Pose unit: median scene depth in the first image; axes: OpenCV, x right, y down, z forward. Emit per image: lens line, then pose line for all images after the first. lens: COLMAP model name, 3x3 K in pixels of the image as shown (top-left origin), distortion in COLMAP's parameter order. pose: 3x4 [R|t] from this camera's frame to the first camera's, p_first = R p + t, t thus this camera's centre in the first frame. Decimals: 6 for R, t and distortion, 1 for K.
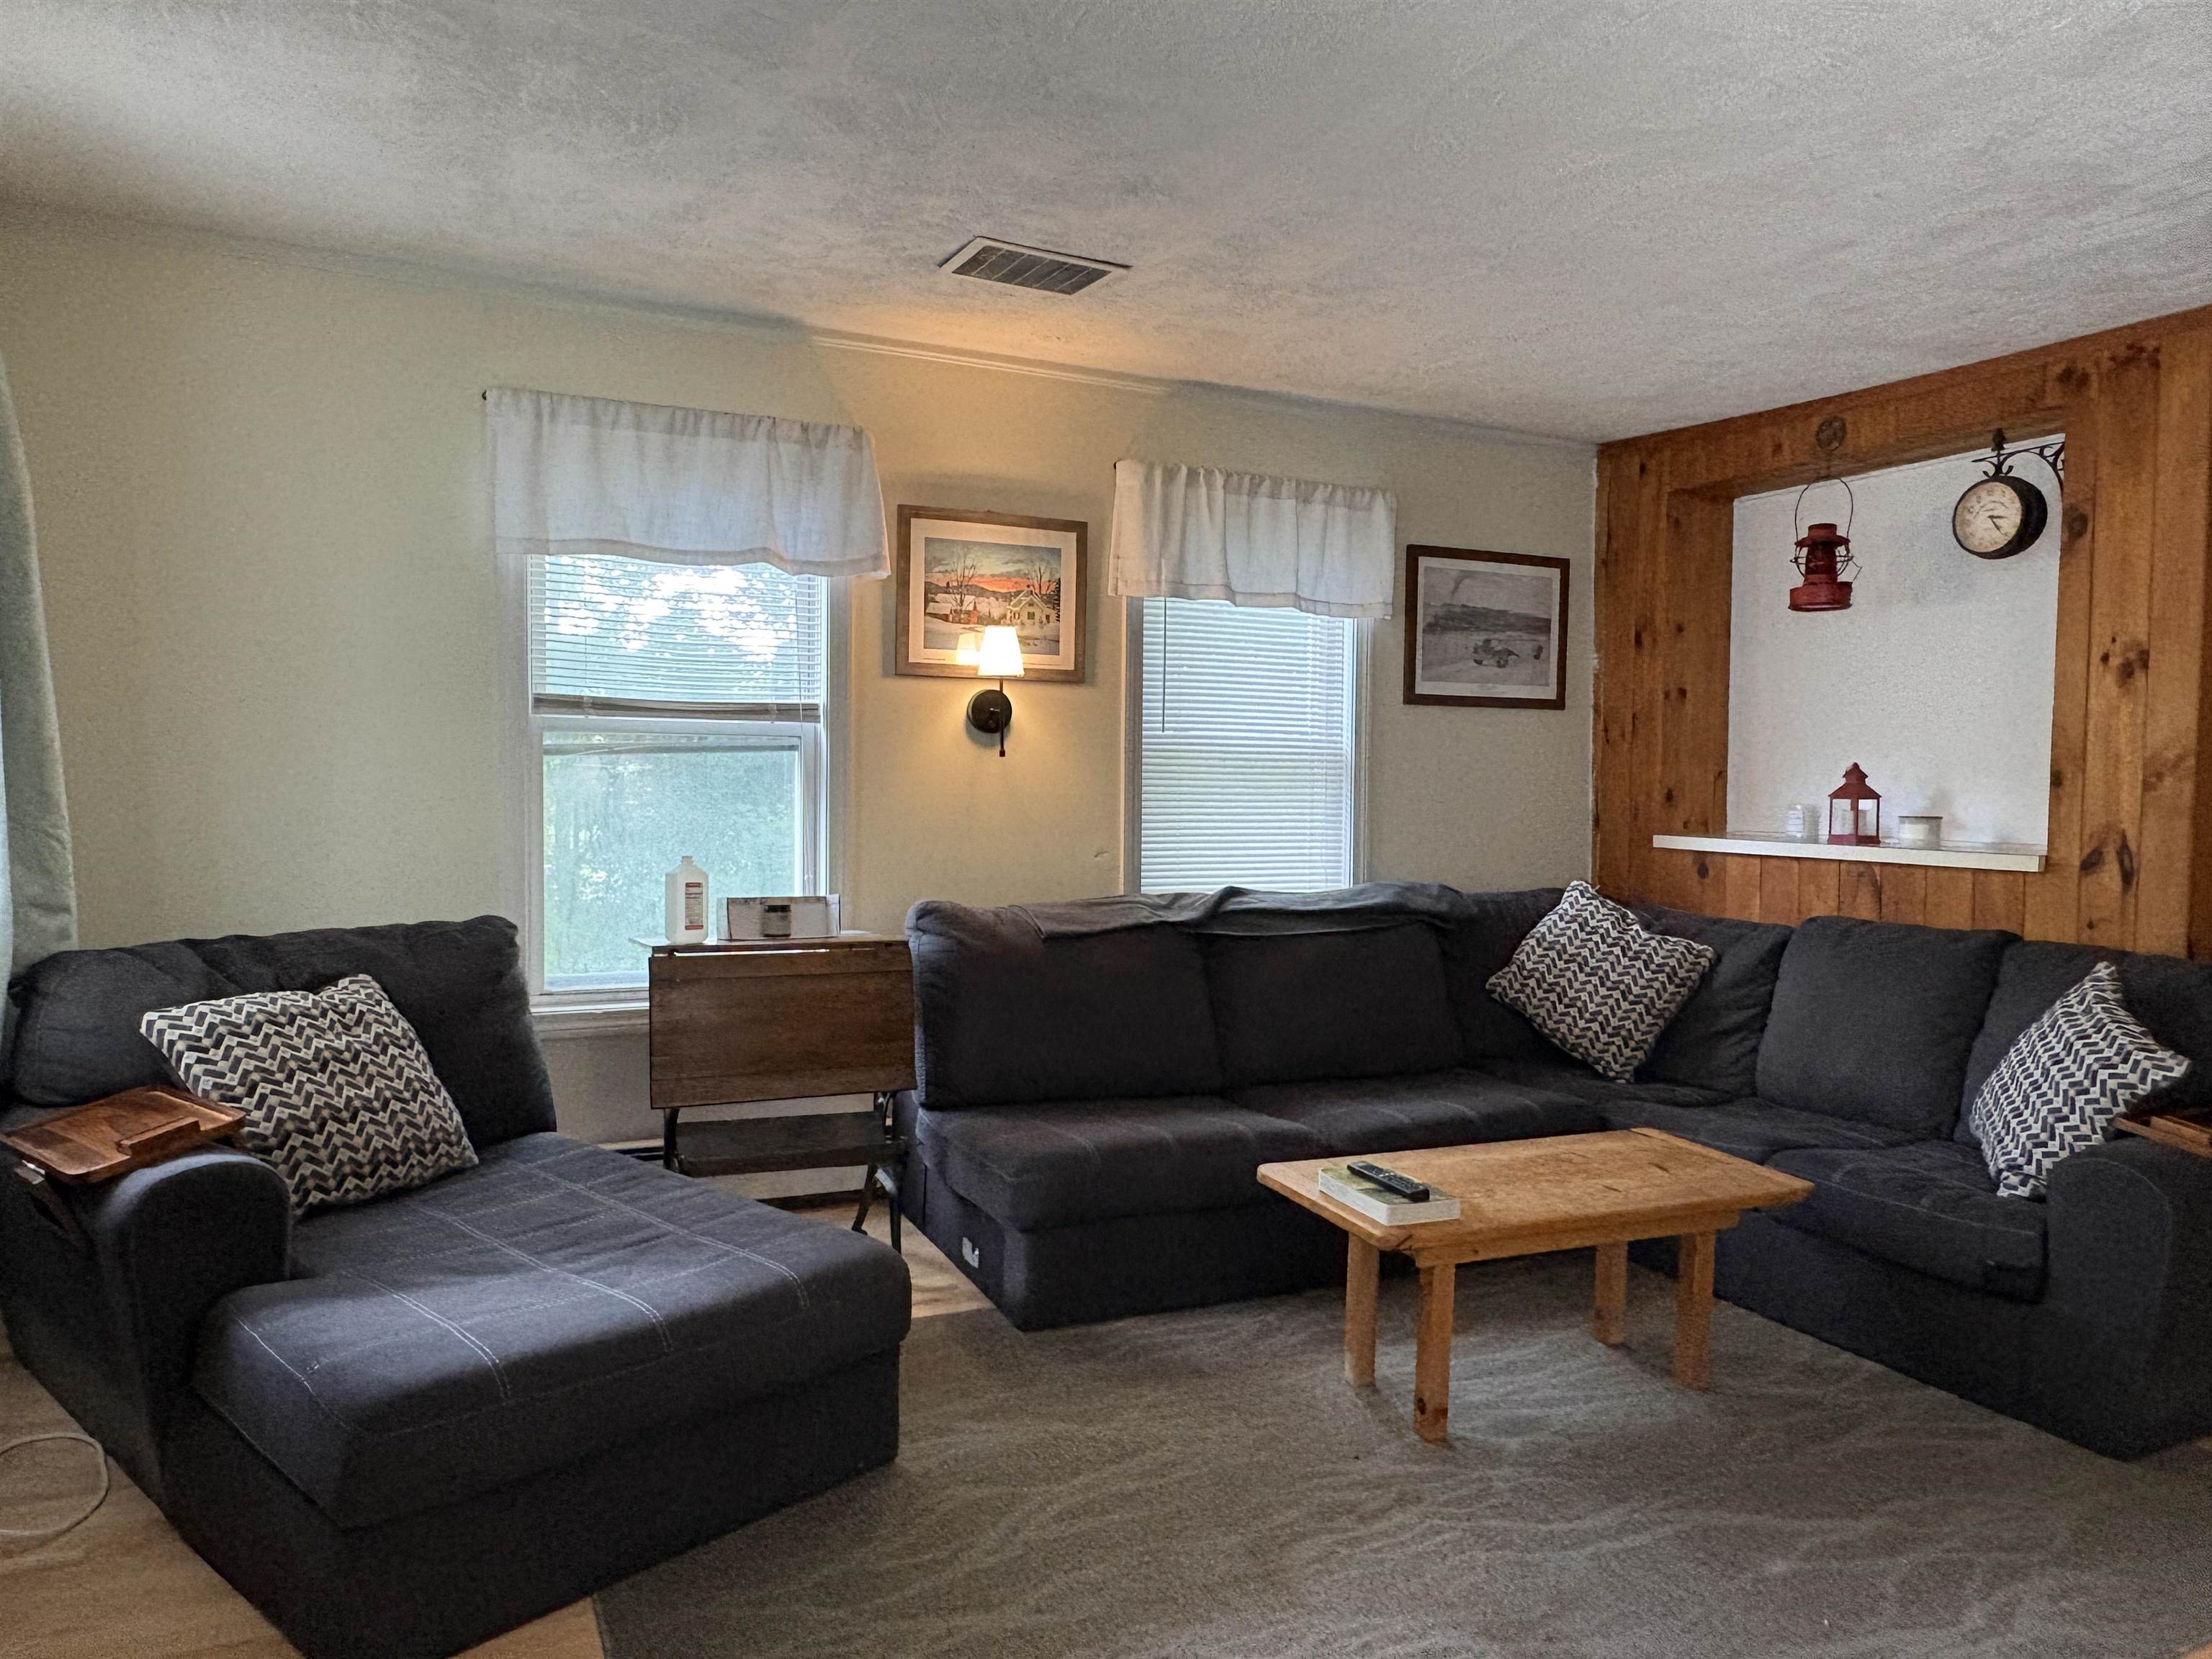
lens RADIAL K [[1452.0, 0, 1107.9], [0, 1452.0, 835.0], [0, 0, 1]] dist [-0.005739, 0.003430]
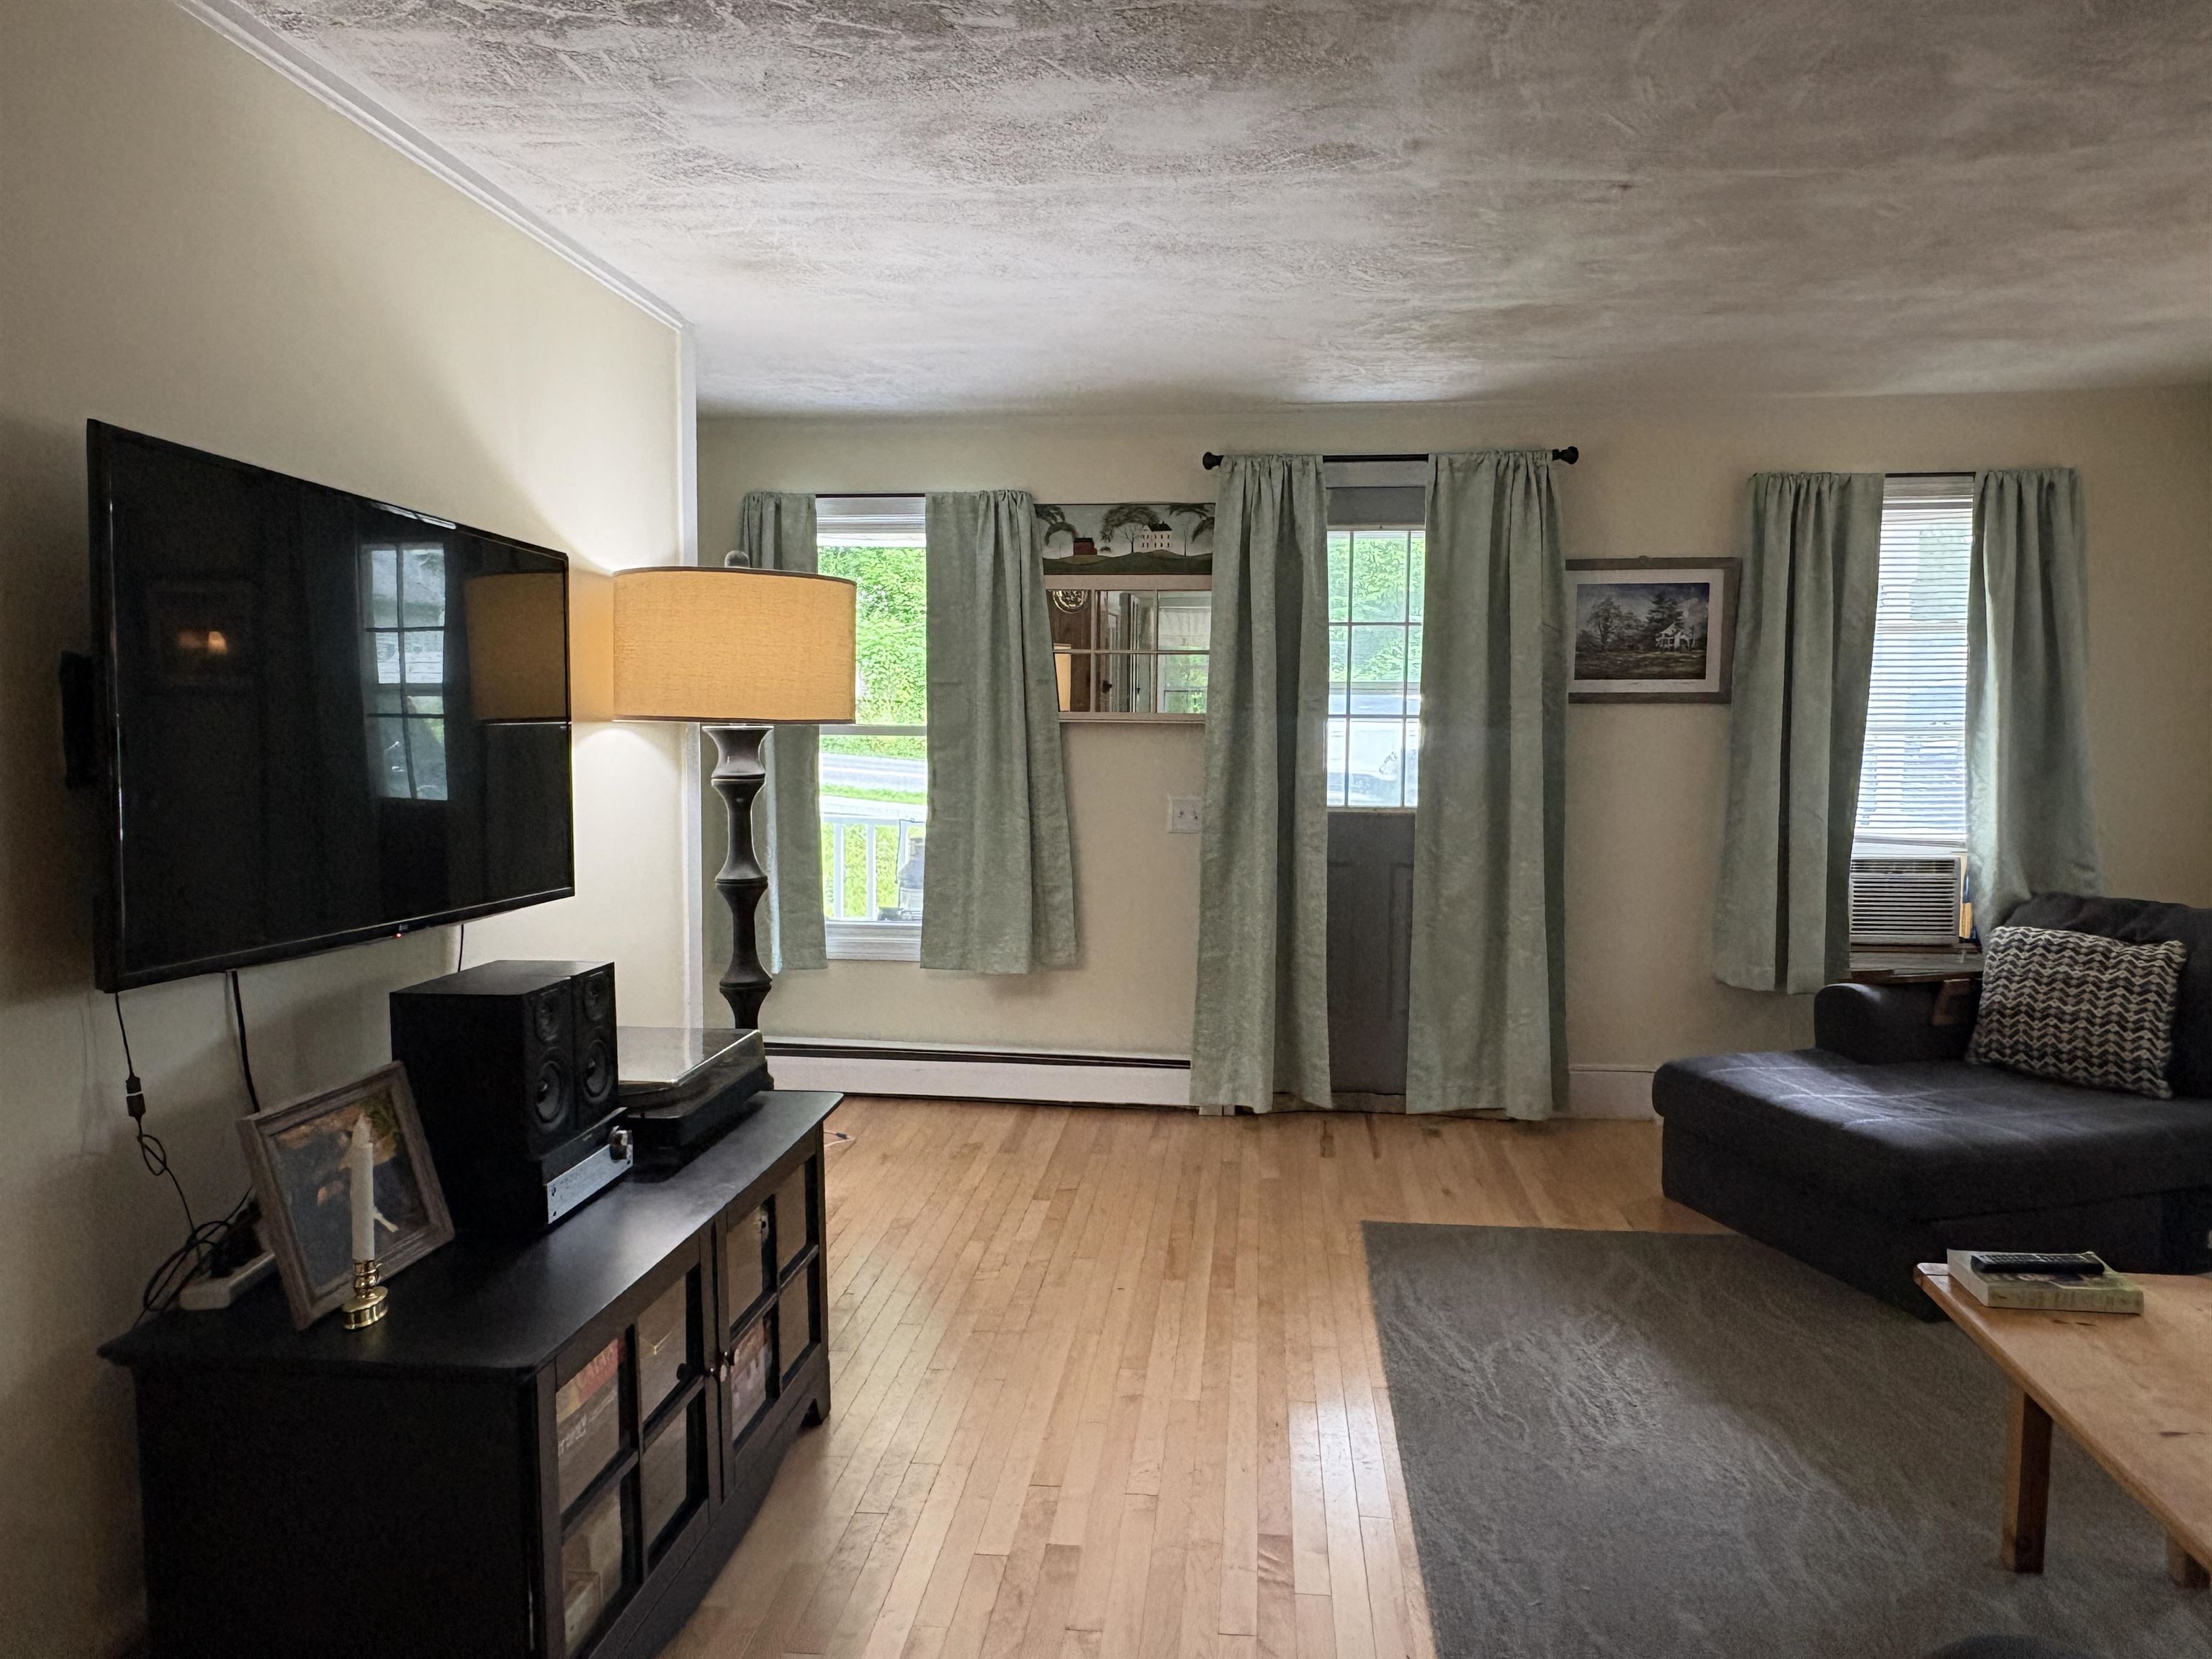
lens RADIAL K [[1452.0, 0, 1110.1], [0, 1452.0, 820.3], [0, 0, 1]] dist [-0.005739, 0.003430]
pose [[-0.508921, 0.046578, -0.859552, 1.363528], [-0.050679, 0.995182, 0.083934, -0.090647], [0.859320, 0.086277, -0.504108, 1.021538]]
